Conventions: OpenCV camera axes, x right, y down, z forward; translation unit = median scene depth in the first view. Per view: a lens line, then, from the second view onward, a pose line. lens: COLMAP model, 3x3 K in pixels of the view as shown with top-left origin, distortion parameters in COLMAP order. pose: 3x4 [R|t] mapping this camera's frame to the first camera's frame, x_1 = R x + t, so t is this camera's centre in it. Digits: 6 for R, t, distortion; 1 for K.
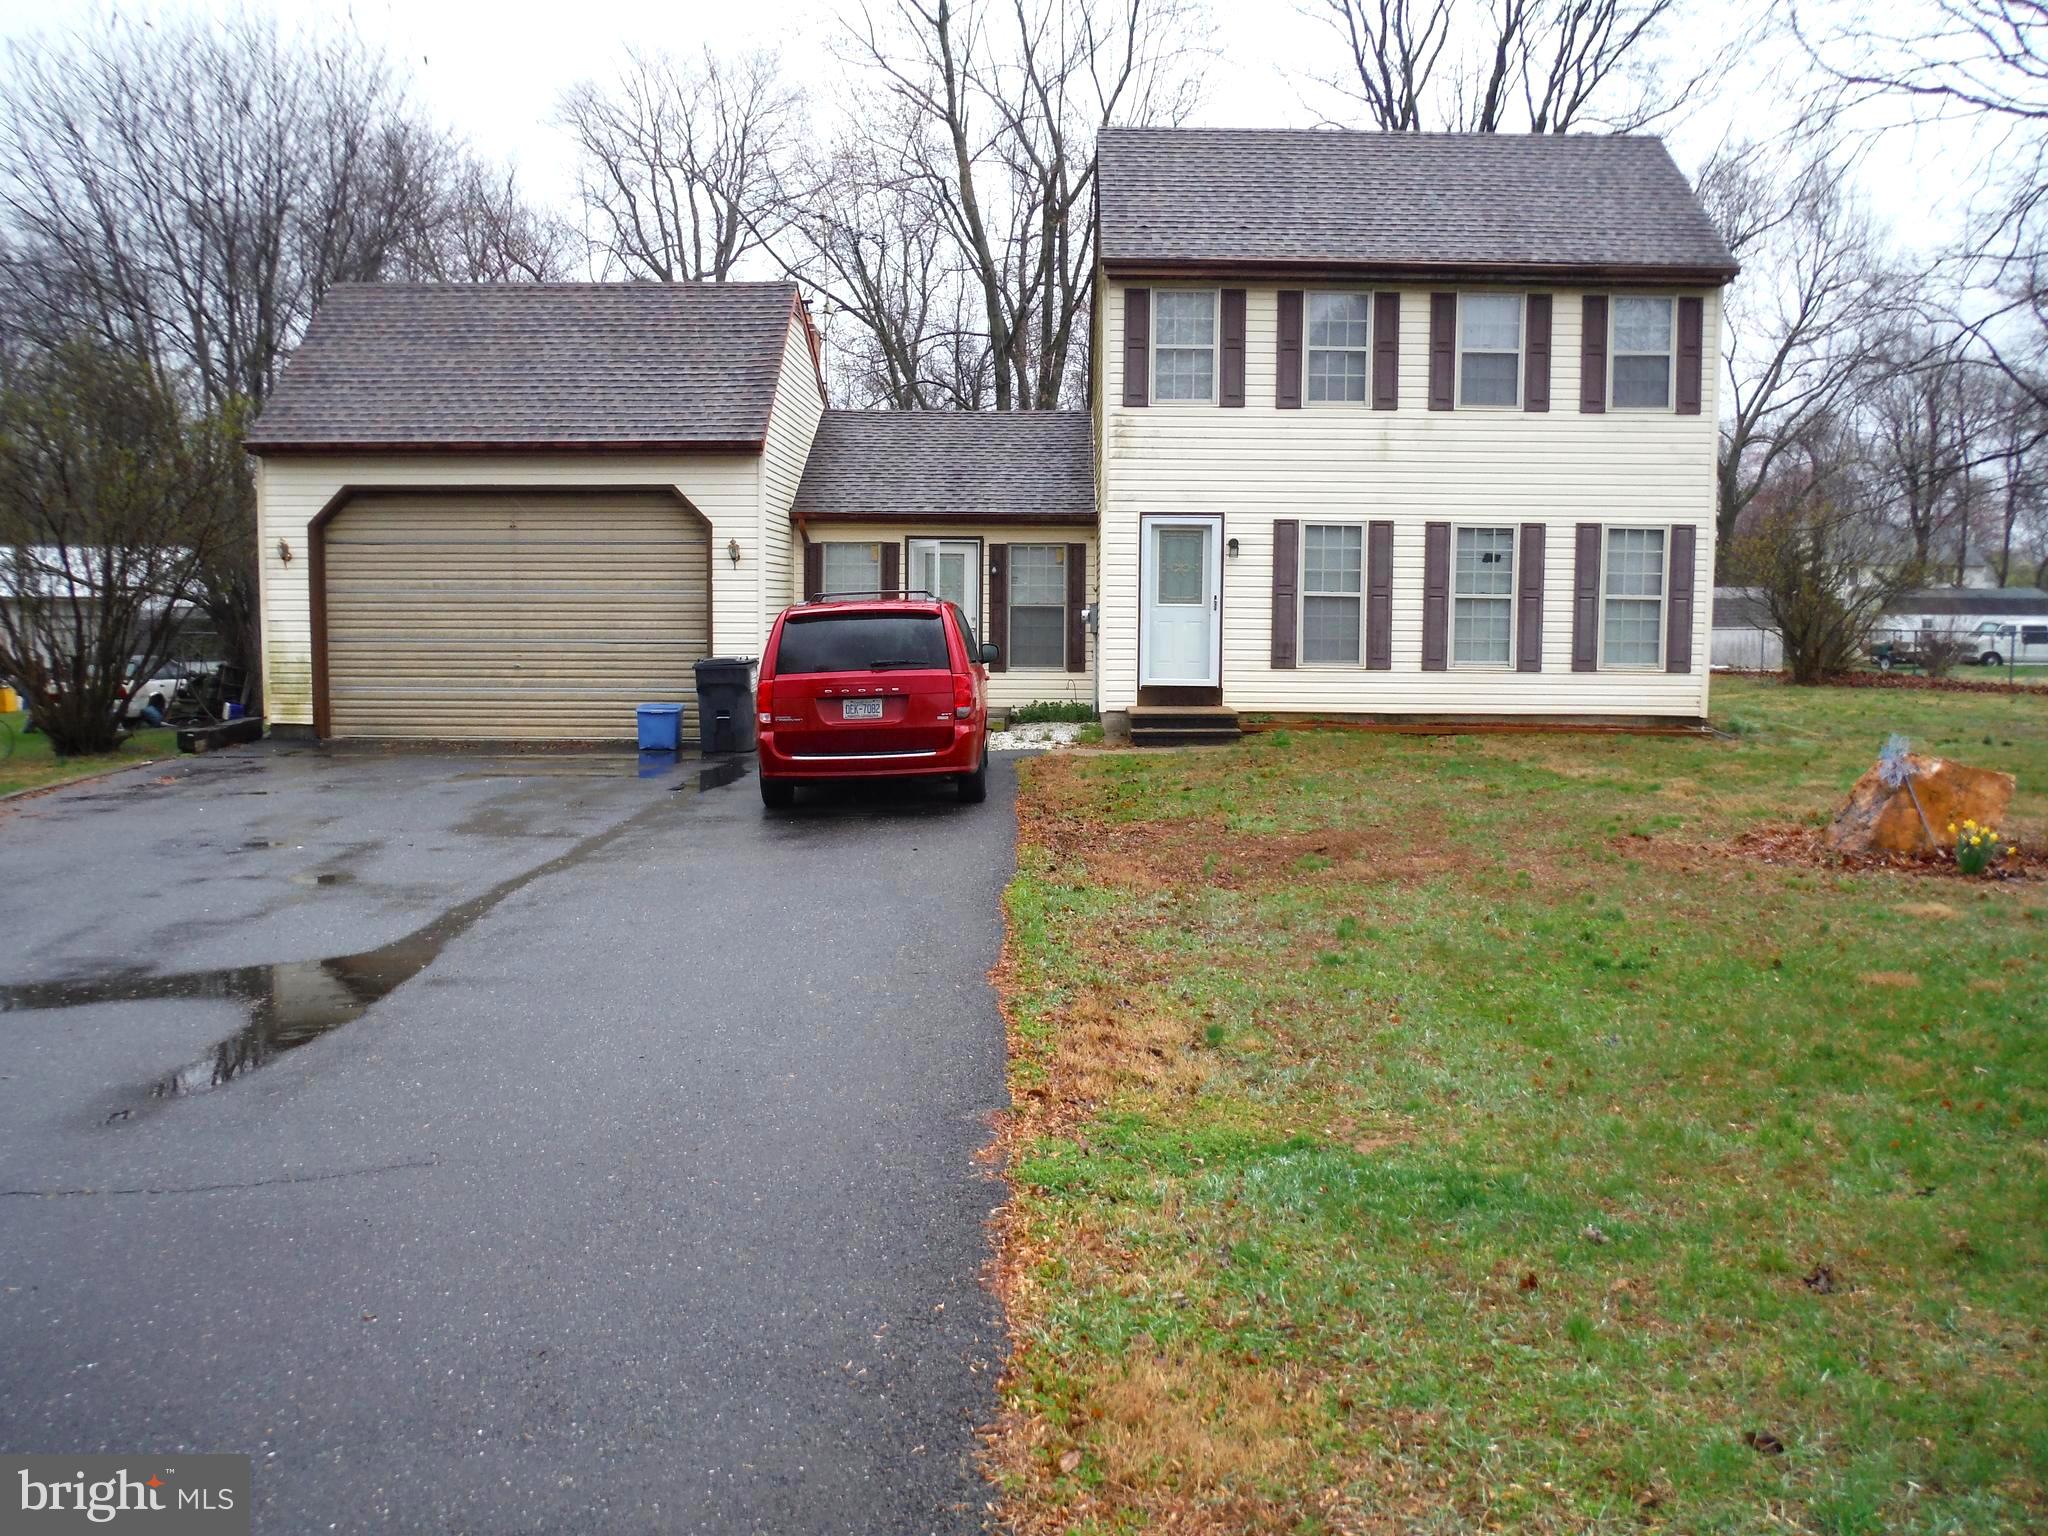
lens RADIAL K [[1720.7, 0, 1024.0], [0, 1720.7, 768.0], [0, 0, 1]] dist [-0.092914, 0.069390]
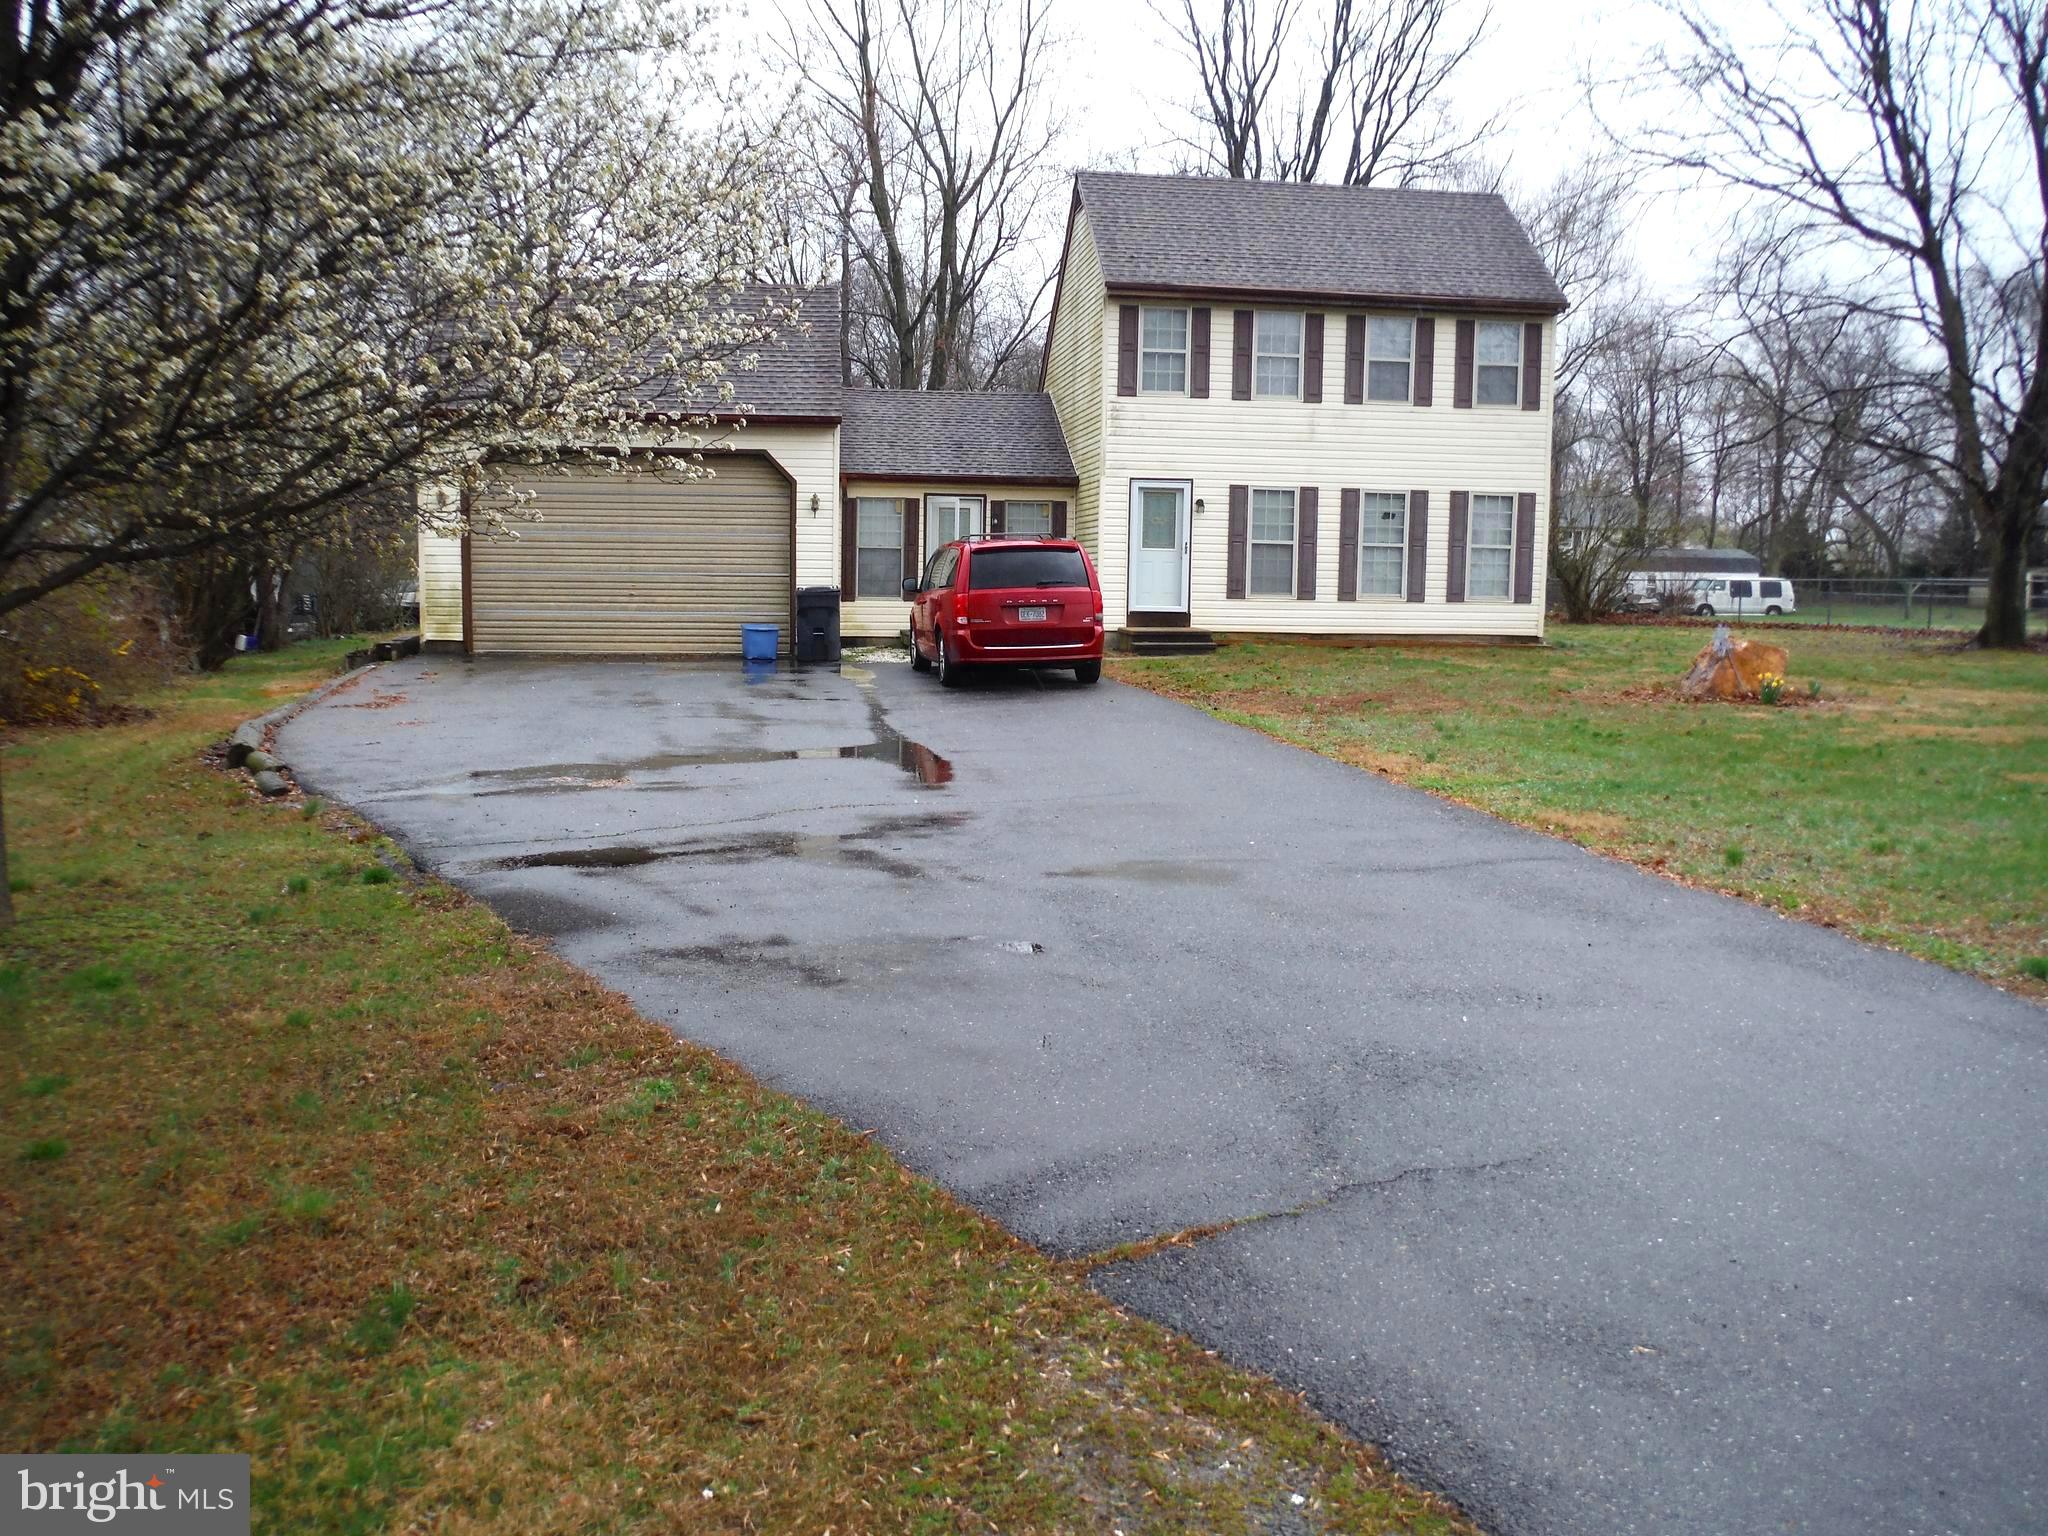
lens RADIAL K [[1720.7, 0, 1024.0], [0, 1720.7, 768.0], [0, 0, 1]] dist [-0.092914, 0.069390]
pose [[0.988350, -0.010091, 0.151861, -0.210406], [0.006517, 0.999690, 0.024012, 0.039088], [-0.152056, -0.022742, 0.988110, -0.275765]]
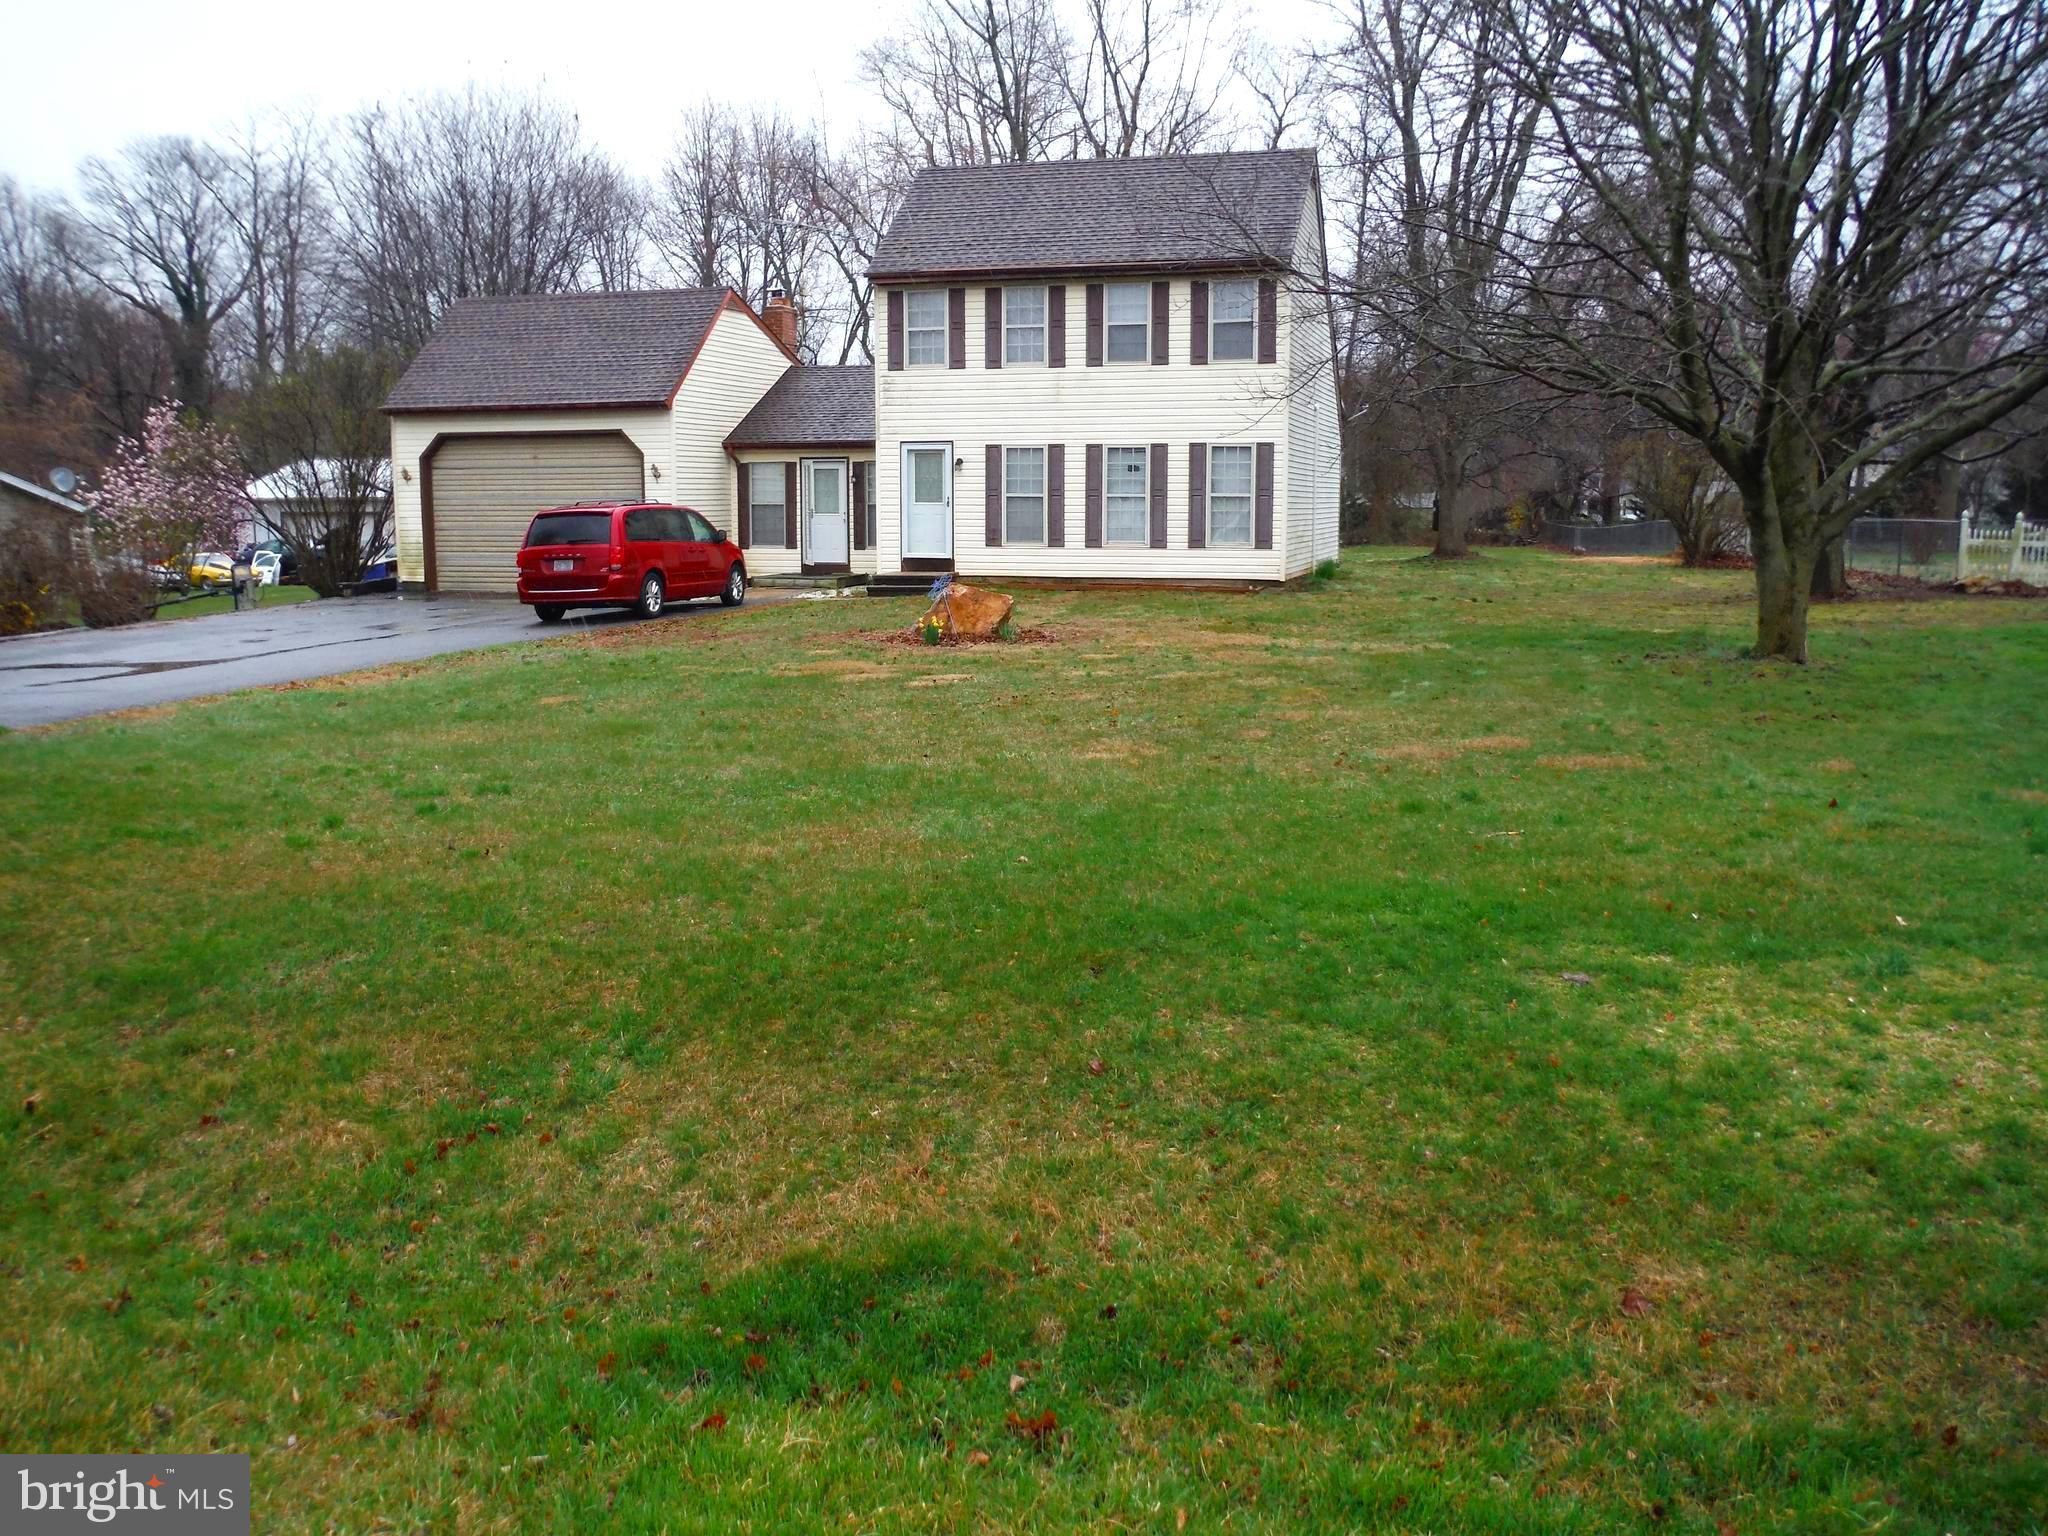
lens RADIAL K [[1720.7, 0, 1024.0], [0, 1720.7, 768.0], [0, 0, 1]] dist [-0.092914, 0.069390]
pose [[0.963729, 0.034839, -0.264599, 0.575121], [-0.018188, 0.997712, 0.065122, 0.035743], [0.266263, -0.057948, 0.962157, -0.424383]]
